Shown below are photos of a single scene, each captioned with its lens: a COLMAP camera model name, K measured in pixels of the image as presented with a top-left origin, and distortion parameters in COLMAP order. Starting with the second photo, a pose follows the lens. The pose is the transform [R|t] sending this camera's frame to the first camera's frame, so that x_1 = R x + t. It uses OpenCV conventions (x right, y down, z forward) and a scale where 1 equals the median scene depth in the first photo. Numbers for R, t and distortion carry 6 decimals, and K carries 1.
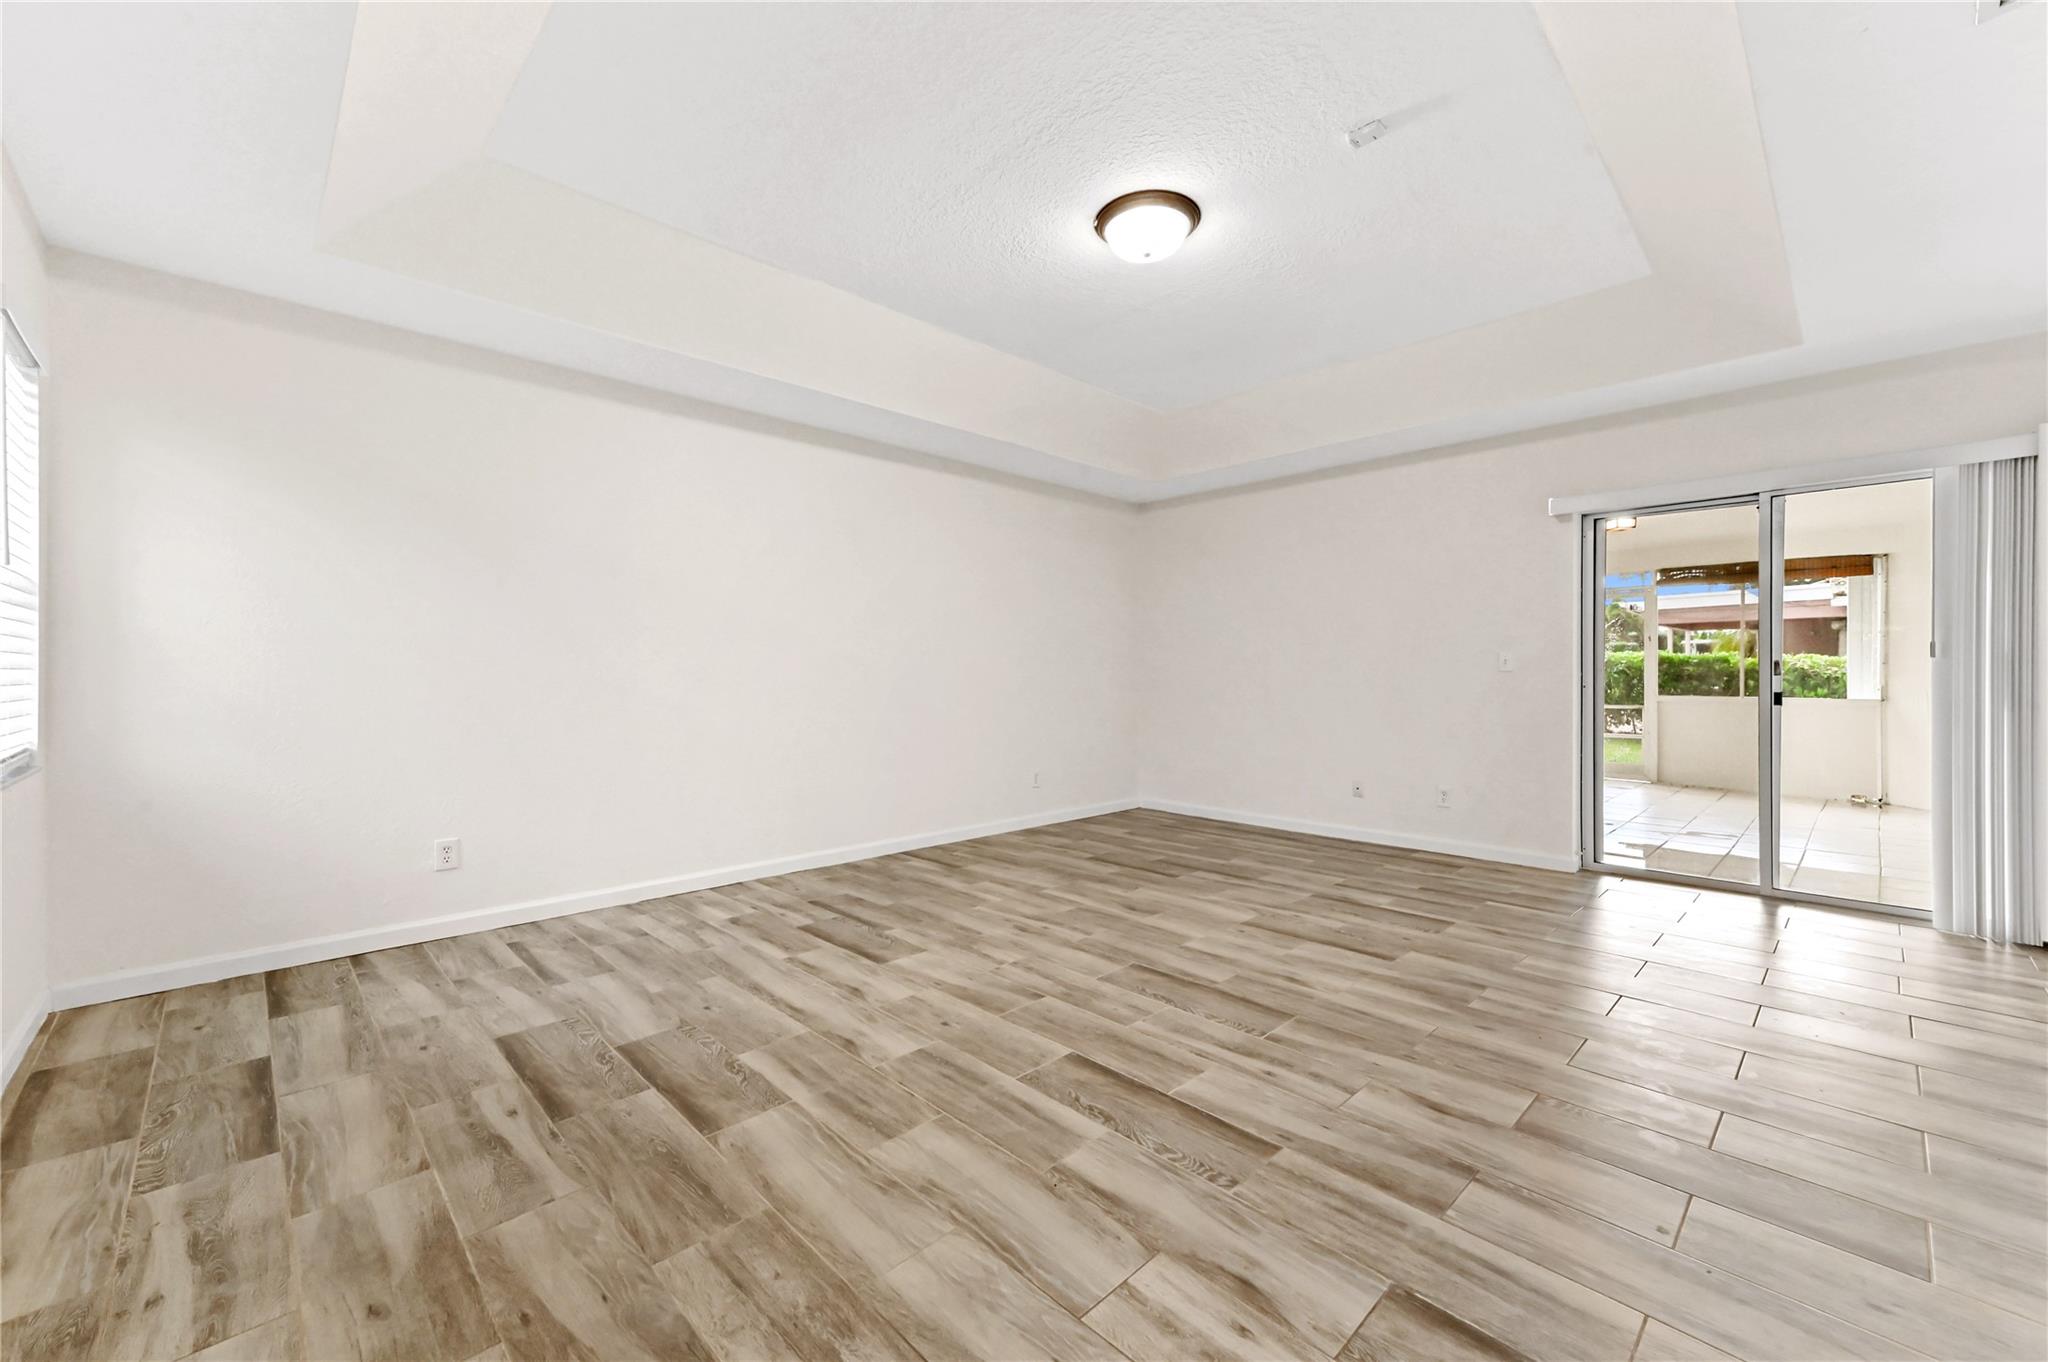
lens RADIAL K [[815.9, 0, 1021.9], [0, 815.9, 675.7], [0, 0, 1]] dist [0.014829, 0.001435]
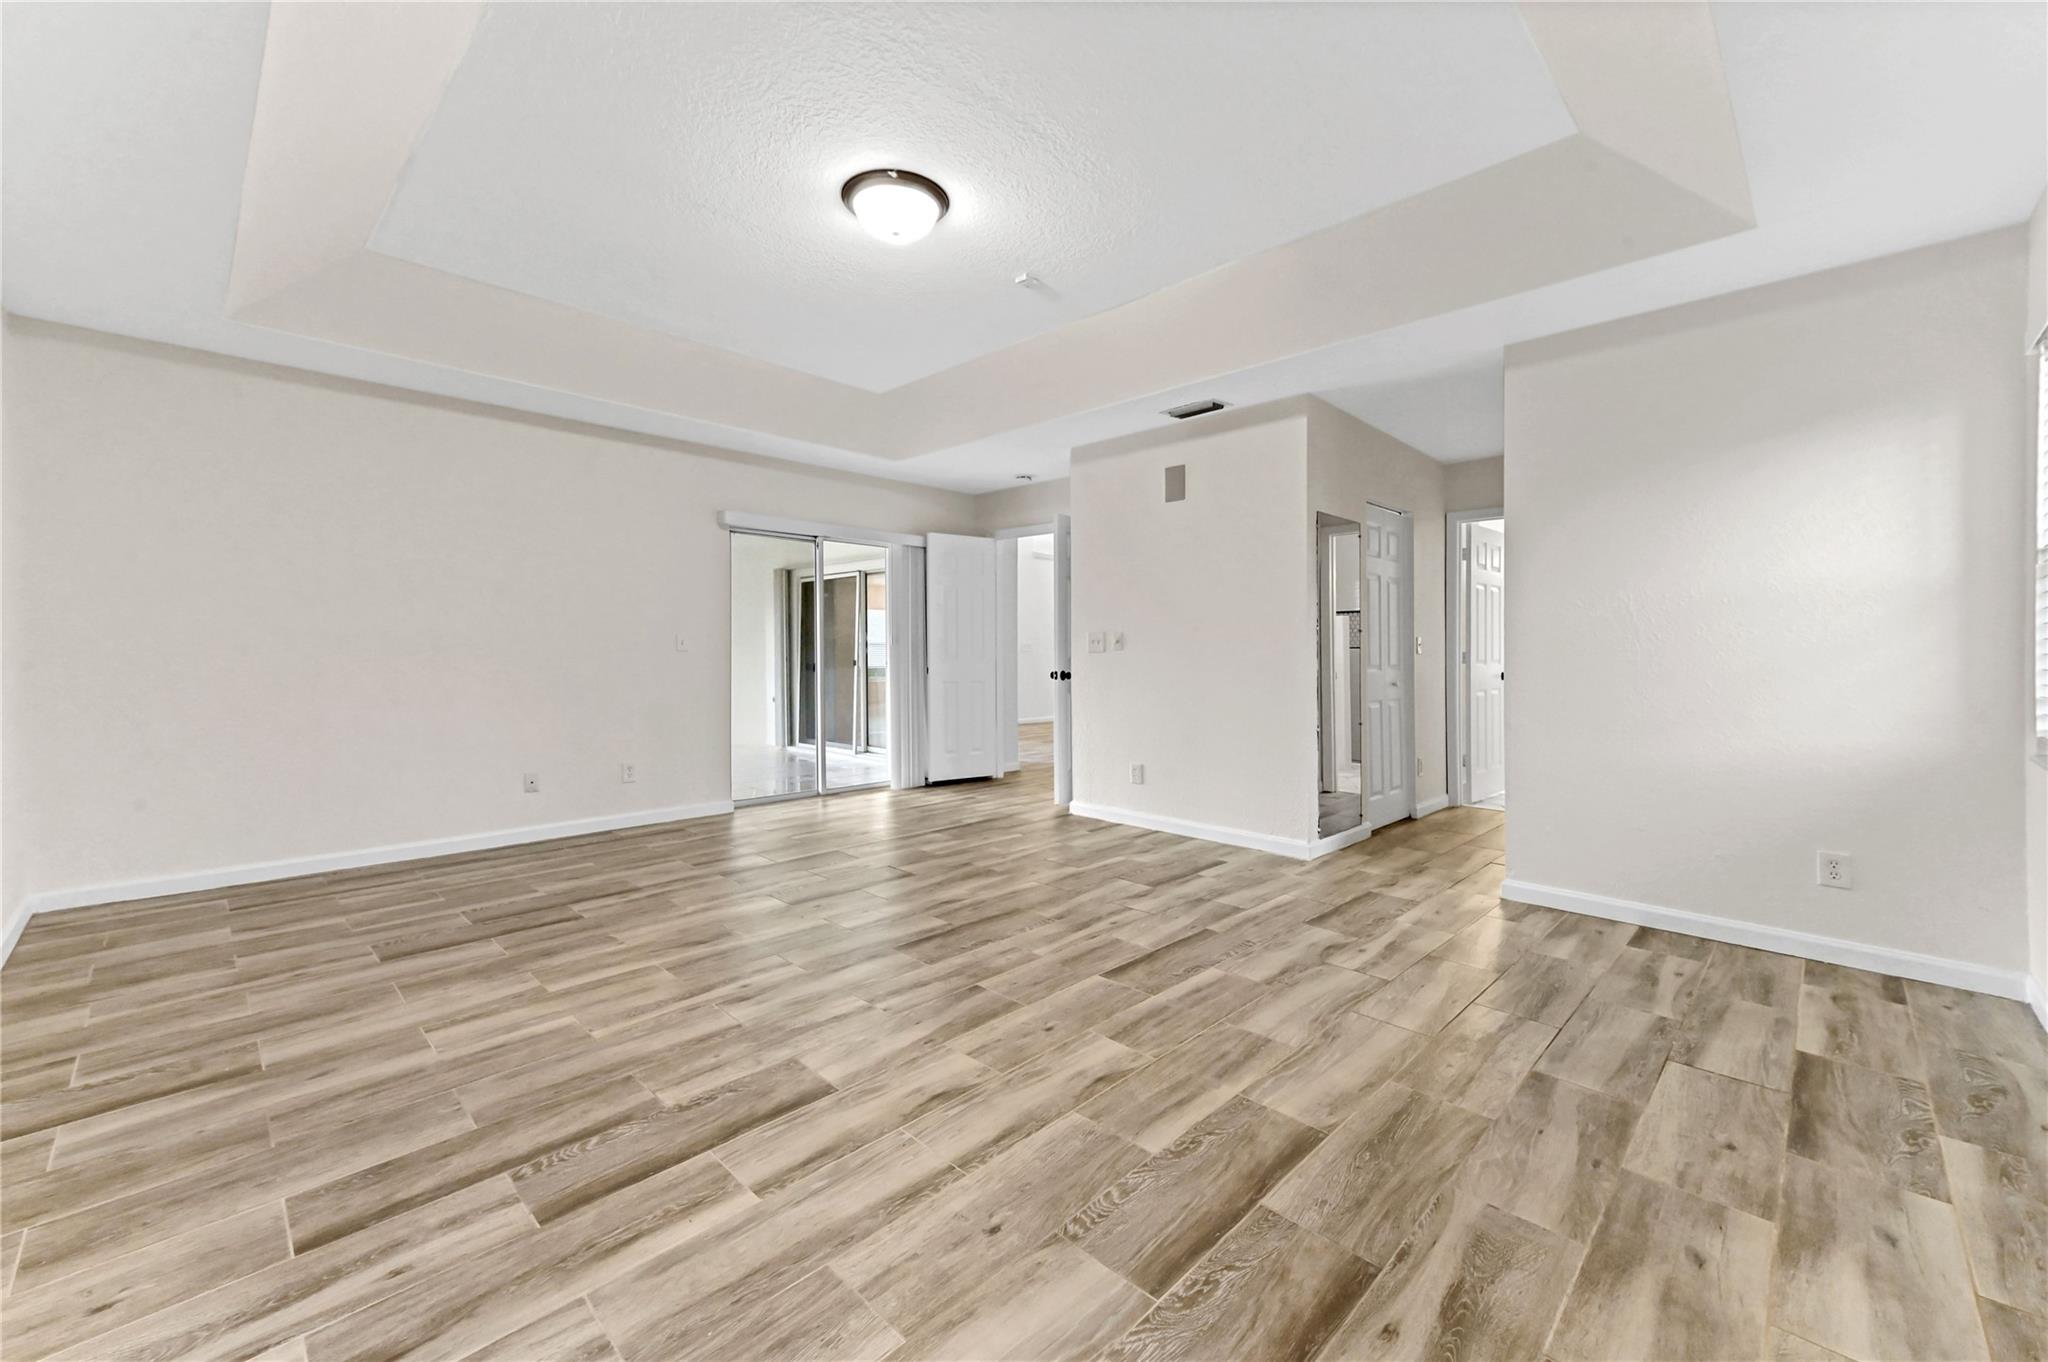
lens RADIAL K [[815.9, 0, 1021.2], [0, 815.9, 663.0], [0, 0, 1]] dist [0.014829, 0.001435]
pose [[-0.024017, -0.008209, 0.999678, -1.061517], [0.004654, 0.999955, 0.008323, 0.007359], [-0.999701, 0.004852, -0.023978, 1.106667]]
